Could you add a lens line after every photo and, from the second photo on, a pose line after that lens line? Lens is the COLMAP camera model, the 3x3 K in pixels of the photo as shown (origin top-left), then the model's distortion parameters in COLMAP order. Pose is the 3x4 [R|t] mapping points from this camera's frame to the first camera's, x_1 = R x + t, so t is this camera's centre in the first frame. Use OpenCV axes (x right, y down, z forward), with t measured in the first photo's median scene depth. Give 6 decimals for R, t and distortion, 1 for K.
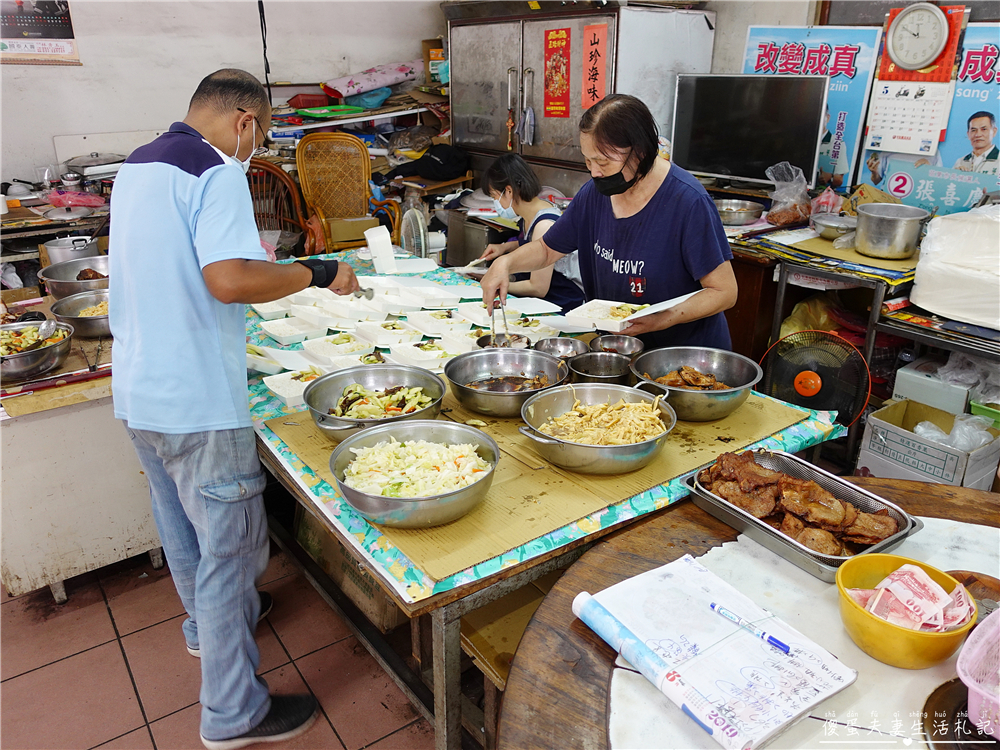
lens RADIAL K [[775.6, 0, 500.0], [0, 775.6, 375.0], [0, 0, 1]] dist [0.006312, -0.008269]
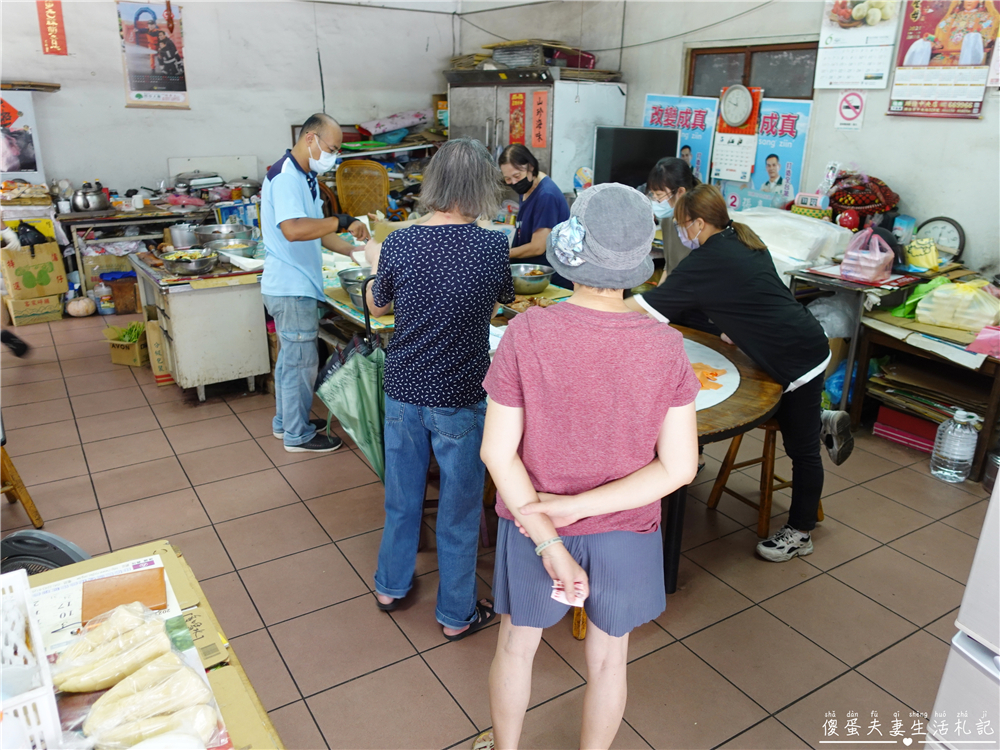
lens RADIAL K [[775.6, 0, 500.0], [0, 775.6, 375.0], [0, 0, 1]] dist [0.006312, -0.008269]
pose [[0.998843, 0.032247, -0.035689, 0.151098], [-0.033801, 0.998468, -0.043812, 0.204417], [0.034222, 0.044968, 0.998402, -0.595727]]
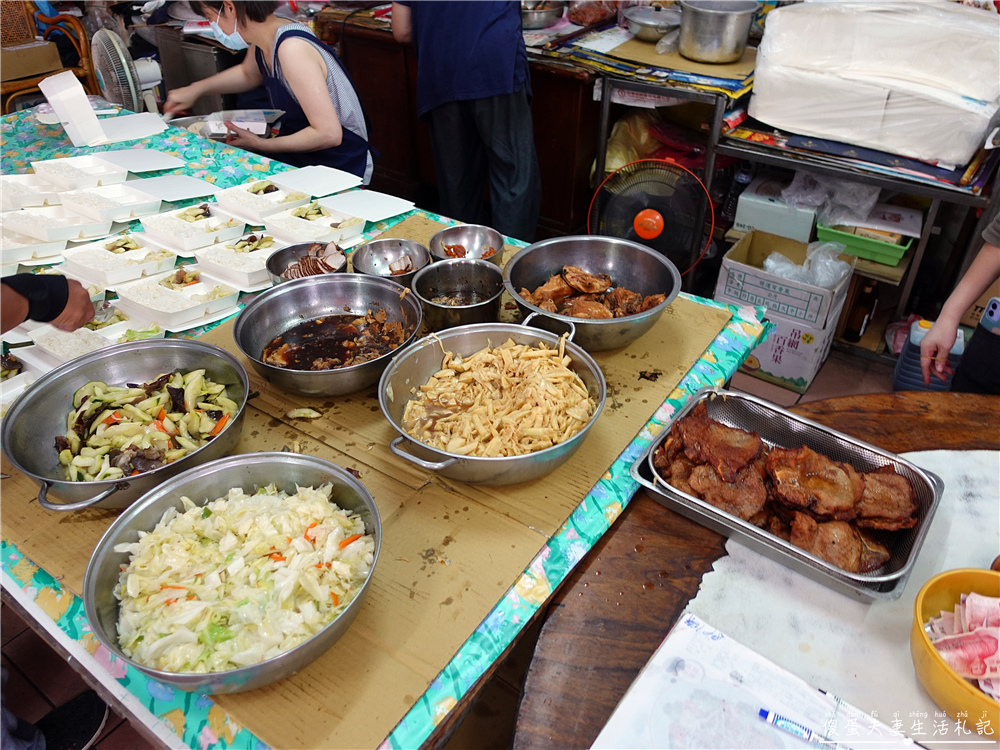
lens RADIAL K [[777.1, 0, 500.0], [0, 777.1, 375.0], [0, 0, 1]] dist [-0.003089, -0.000118]
pose [[0.944147, -0.191315, 0.268301, -0.024838], [0.118842, 0.957100, 0.264266, -0.071229], [-0.307348, -0.217620, 0.926379, 0.191126]]
